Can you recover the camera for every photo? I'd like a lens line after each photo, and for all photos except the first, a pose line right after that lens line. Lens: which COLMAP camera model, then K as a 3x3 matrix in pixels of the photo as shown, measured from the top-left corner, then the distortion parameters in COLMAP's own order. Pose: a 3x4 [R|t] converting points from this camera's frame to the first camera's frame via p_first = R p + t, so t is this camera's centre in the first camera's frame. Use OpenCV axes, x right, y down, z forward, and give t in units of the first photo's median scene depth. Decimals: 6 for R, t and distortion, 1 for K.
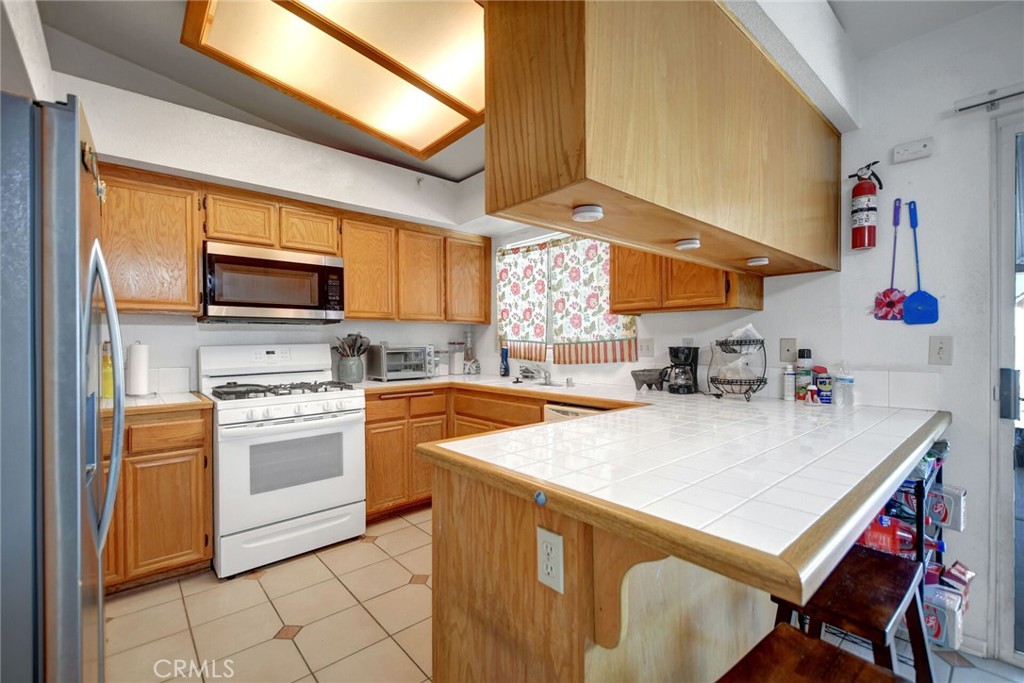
lens RADIAL K [[444.7, 0, 514.1], [0, 444.7, 343.6], [0, 0, 1]] dist [0.005352, -0.005877]
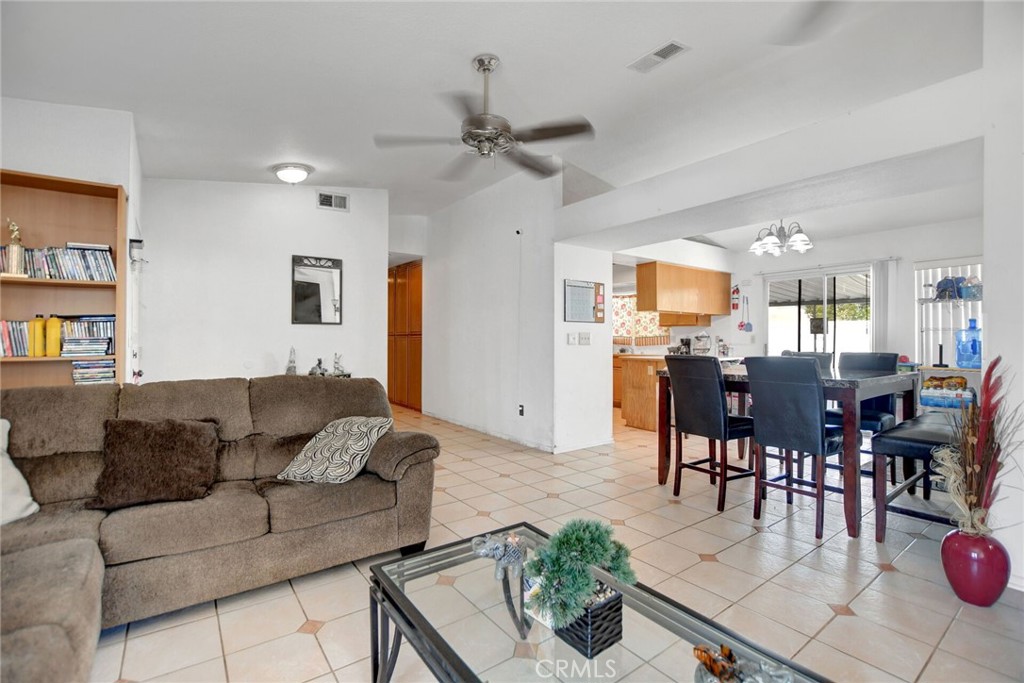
lens RADIAL K [[444.7, 0, 520.0], [0, 444.7, 340.0], [0, 0, 1]] dist [0.005352, -0.005877]
pose [[0.995474, 0.004949, -0.094908, -0.338932], [-0.004889, 0.999988, 0.000873, 0.015813], [0.094911, -0.000405, 0.995486, -1.627995]]
